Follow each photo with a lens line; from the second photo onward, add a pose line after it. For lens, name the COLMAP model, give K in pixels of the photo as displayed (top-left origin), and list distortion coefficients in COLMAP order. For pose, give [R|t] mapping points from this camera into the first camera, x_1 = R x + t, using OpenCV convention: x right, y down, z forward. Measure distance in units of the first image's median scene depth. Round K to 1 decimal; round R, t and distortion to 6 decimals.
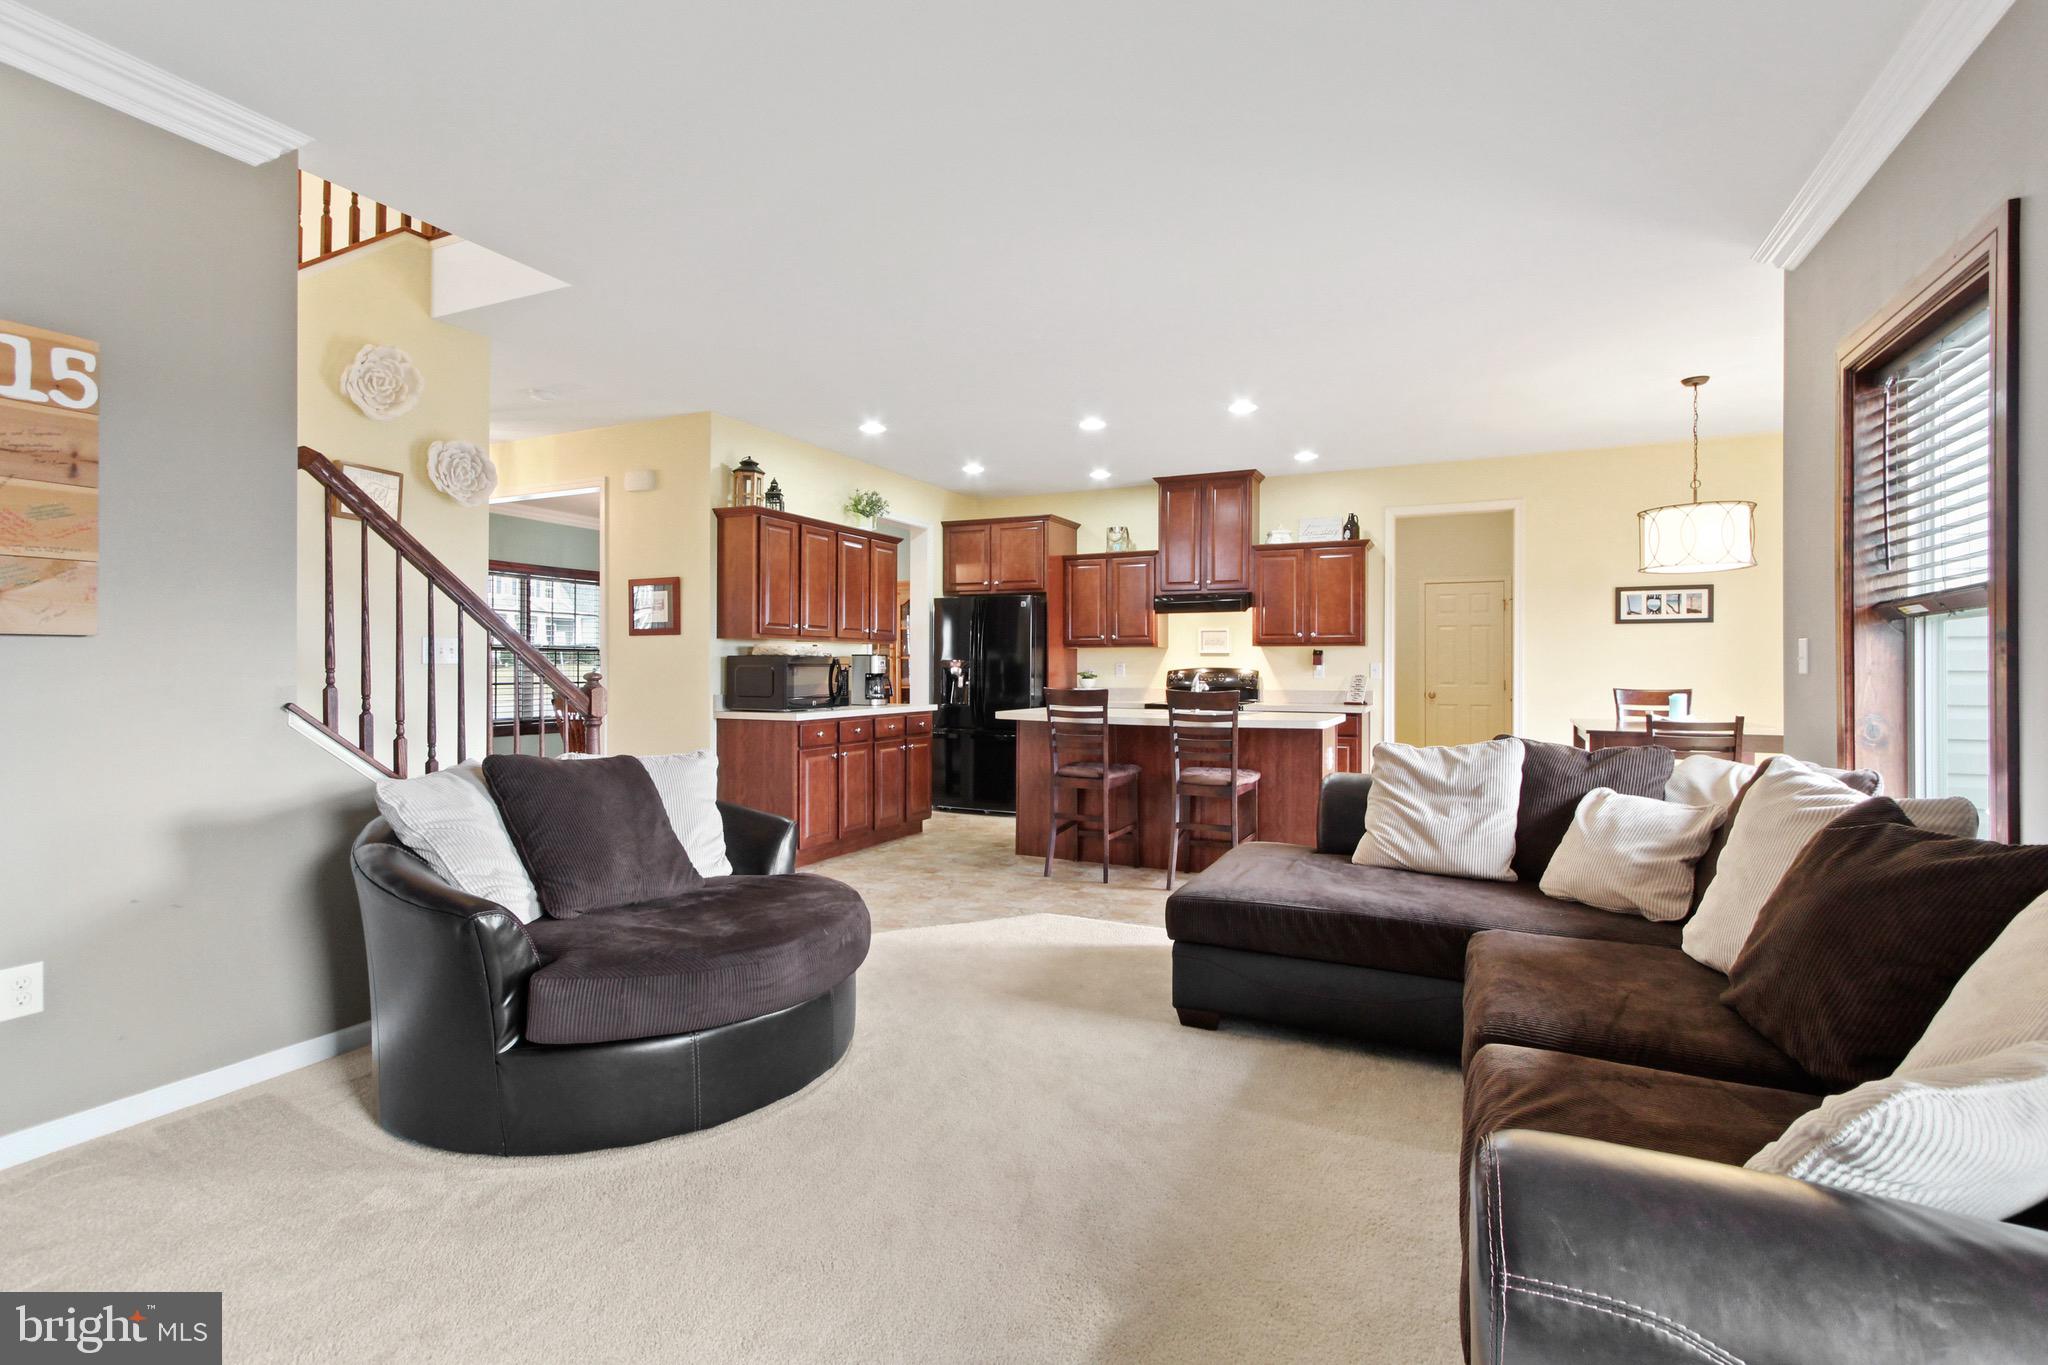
lens RADIAL K [[954.5, 0, 1002.5], [0, 954.5, 653.6], [0, 0, 1]] dist [-0.001996, 0.001712]
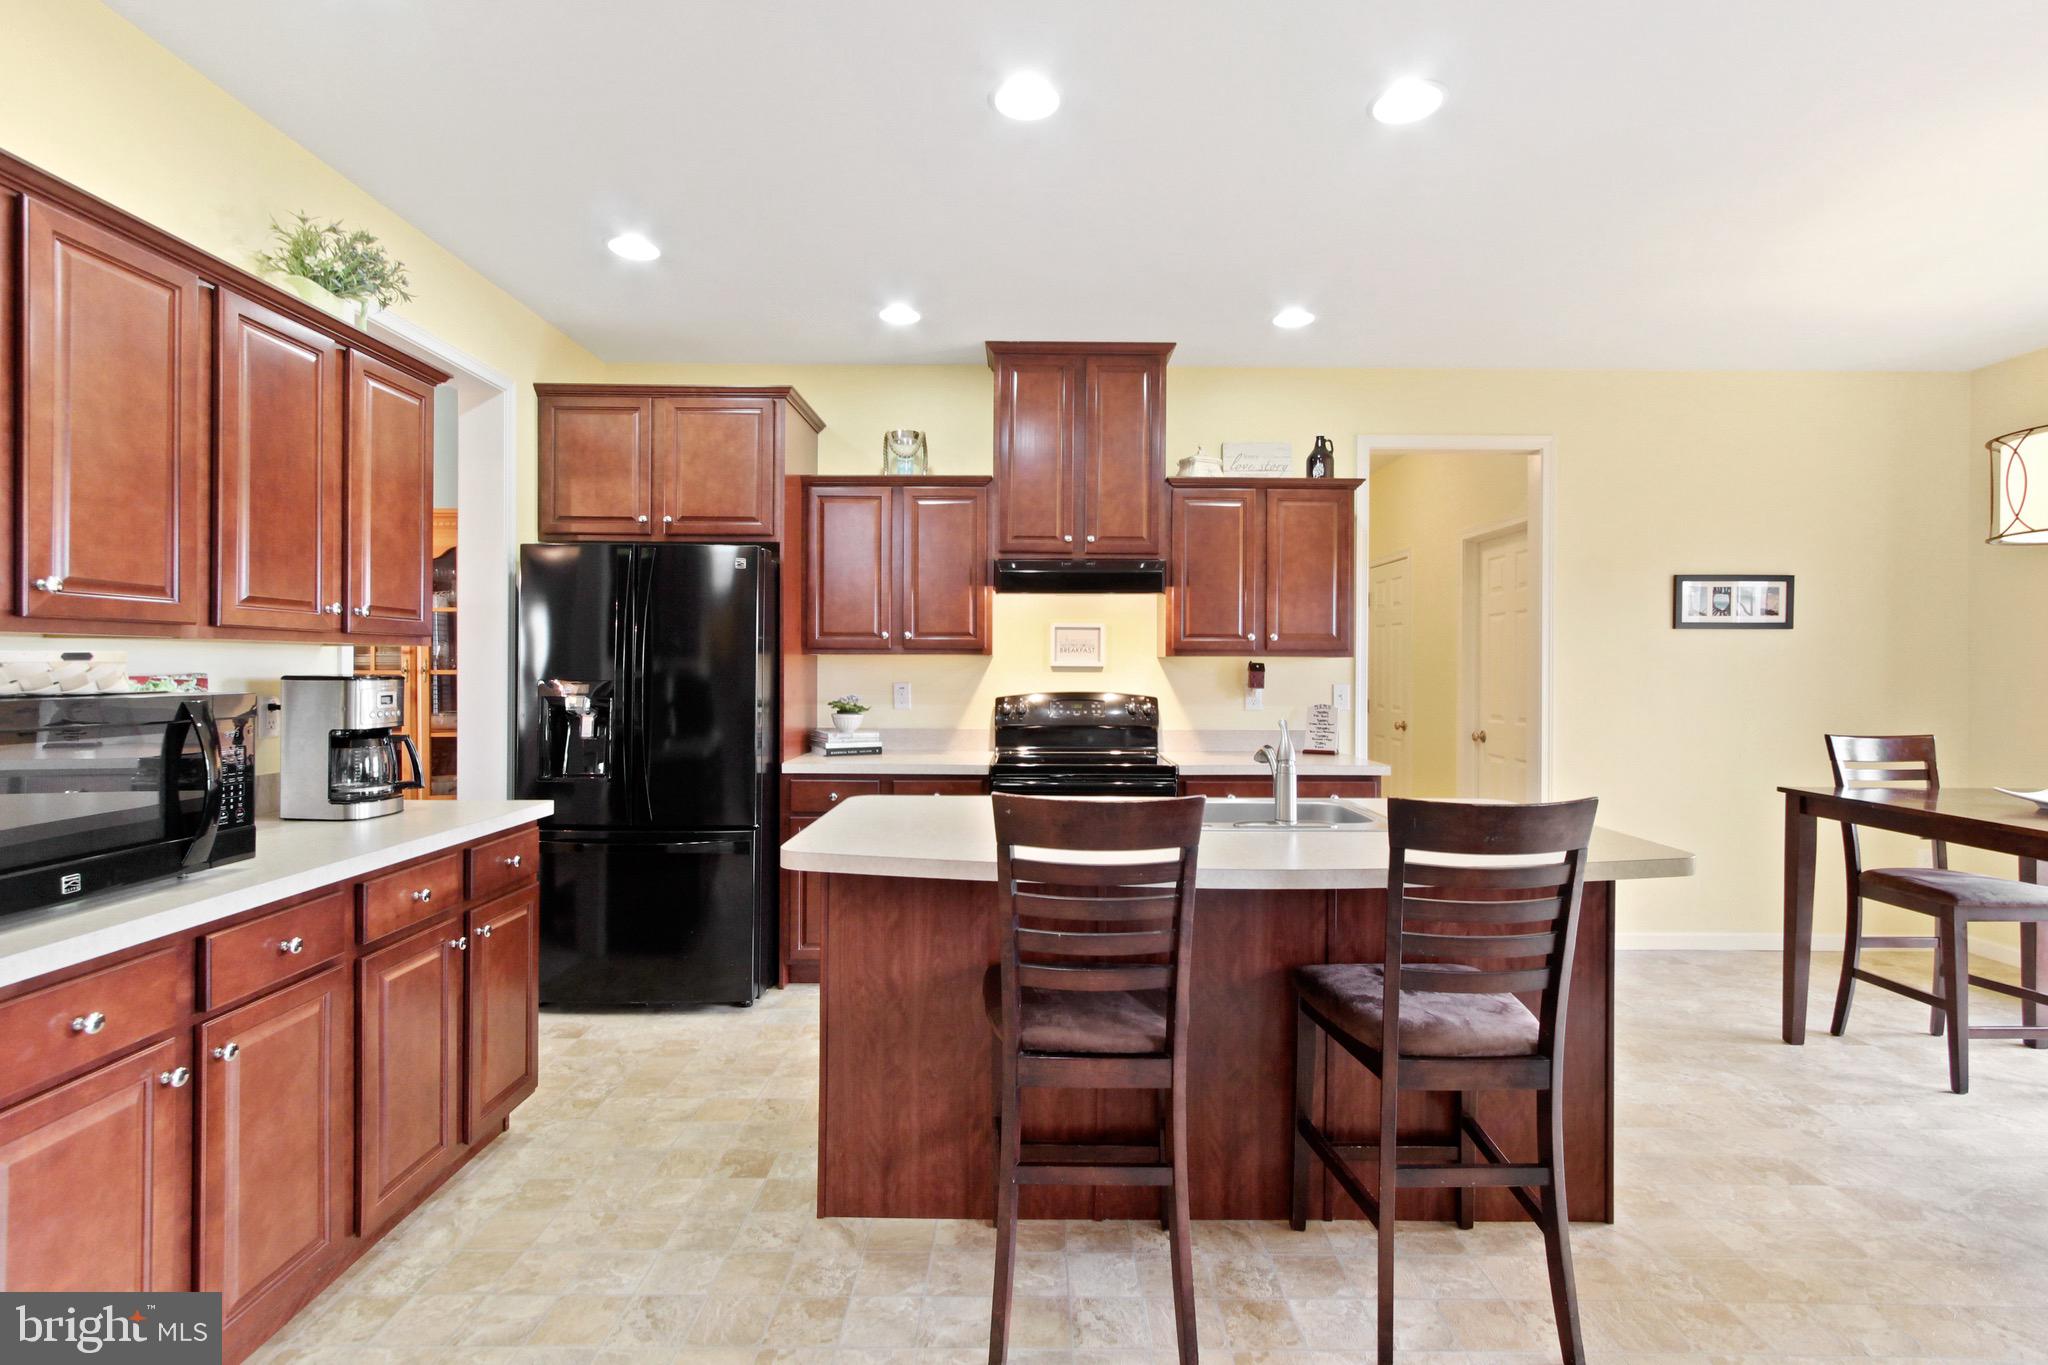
lens RADIAL K [[954.5, 0, 1017.0], [0, 954.5, 663.0], [0, 0, 1]] dist [-0.001996, 0.001712]
pose [[0.894991, 0.002585, 0.446076, -0.070526], [-0.009095, 0.999881, 0.012454, -0.009792], [-0.445991, -0.015203, 0.894908, 0.544683]]
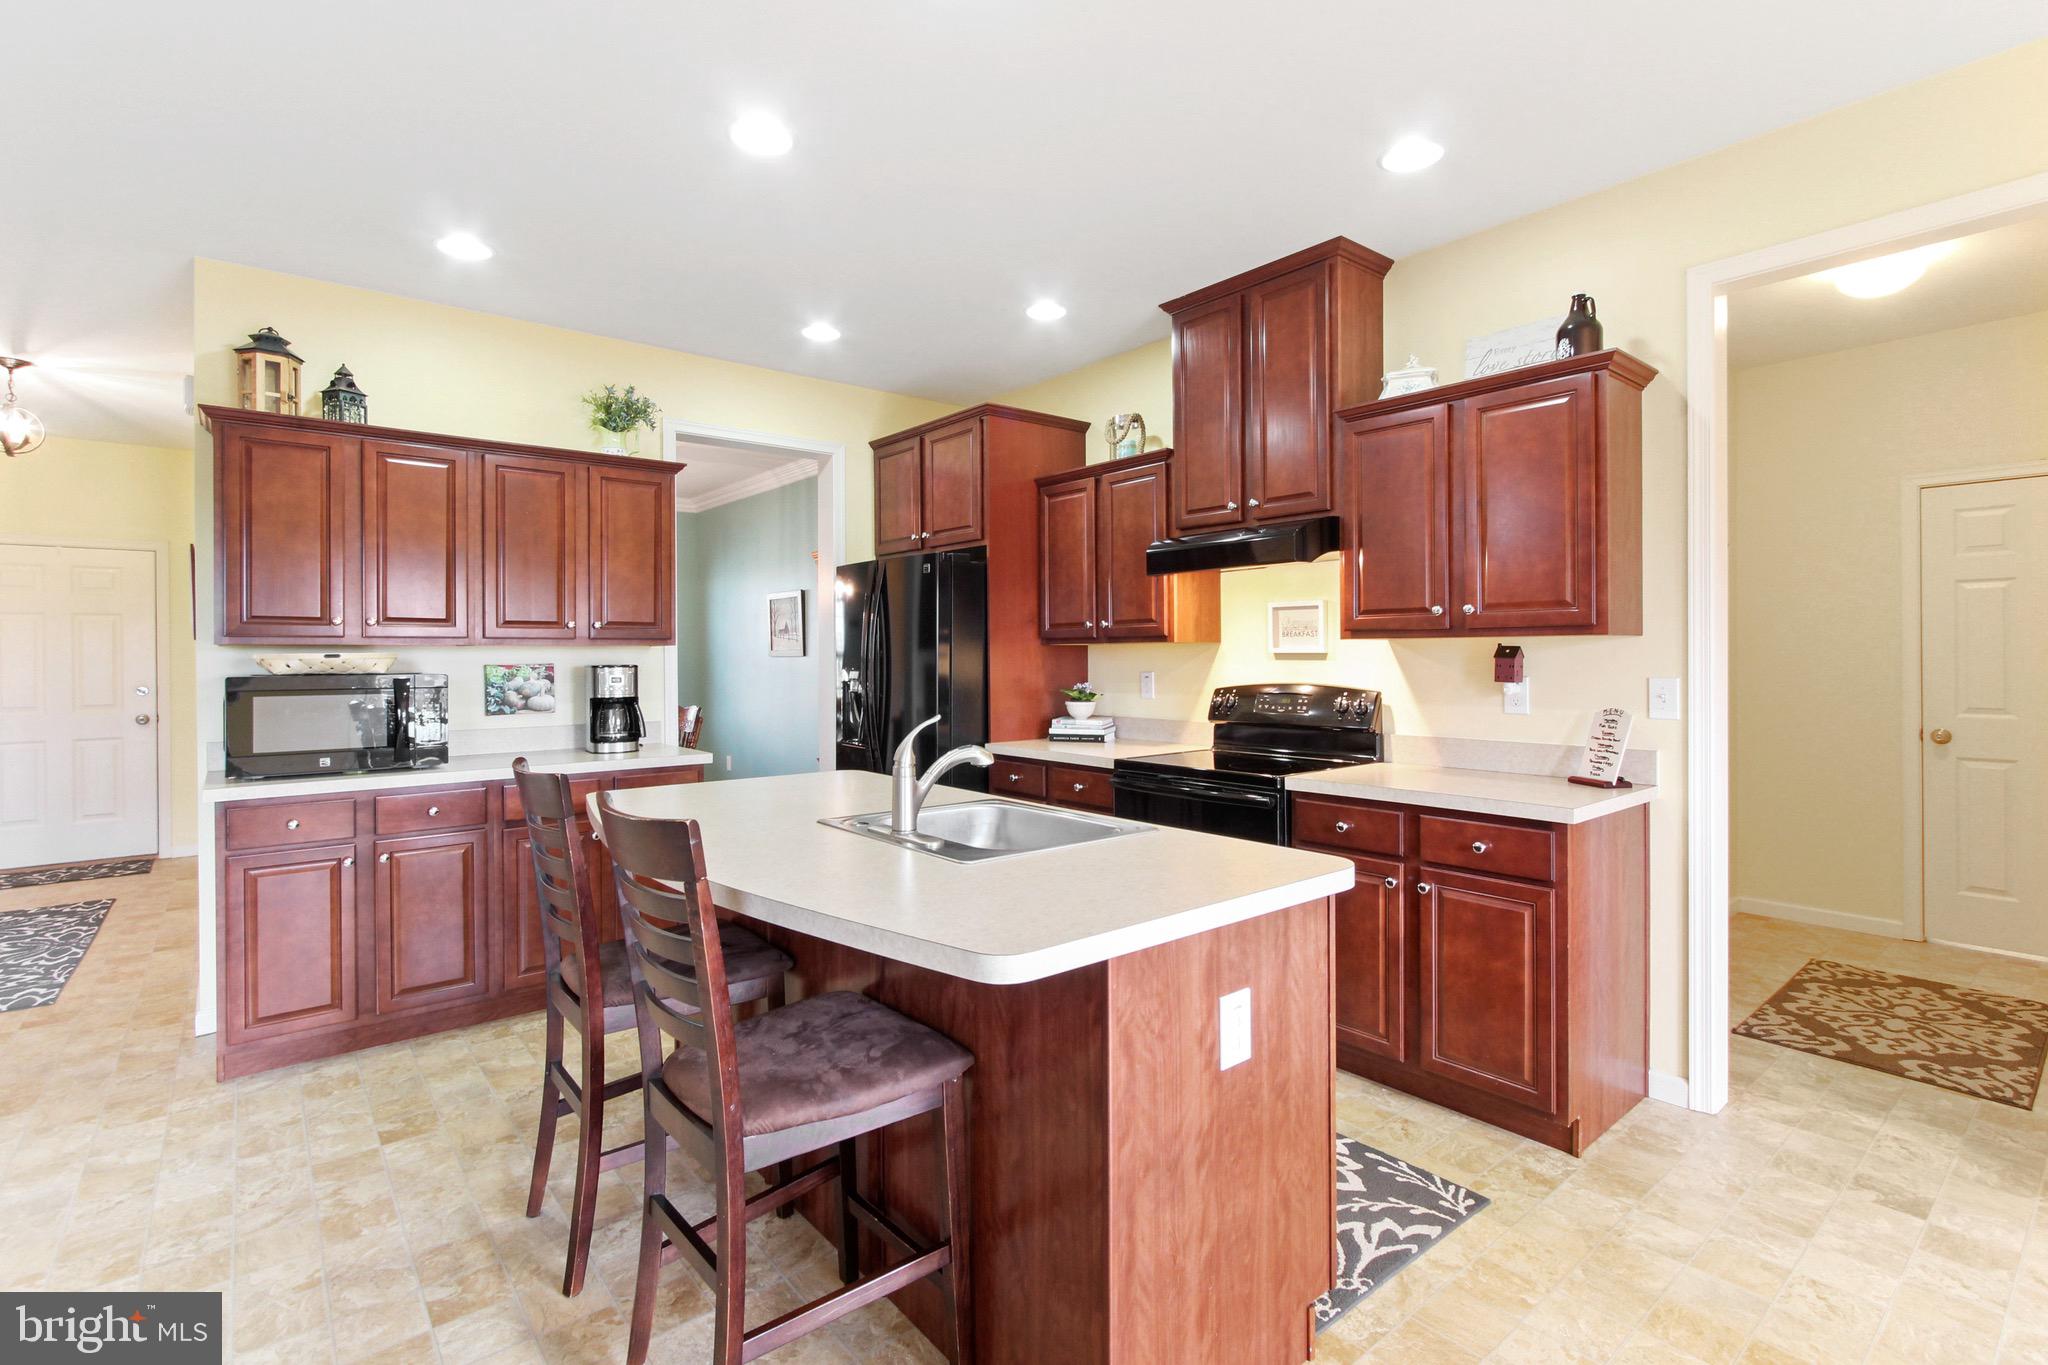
lens RADIAL K [[954.5, 0, 1022.1], [0, 954.5, 656.8], [0, 0, 1]] dist [-0.001996, 0.001712]
pose [[0.912226, -0.007975, -0.409609, 0.313901], [0.016409, 0.999719, 0.017080, -0.009536], [0.409358, -0.022302, 0.912101, 0.547727]]
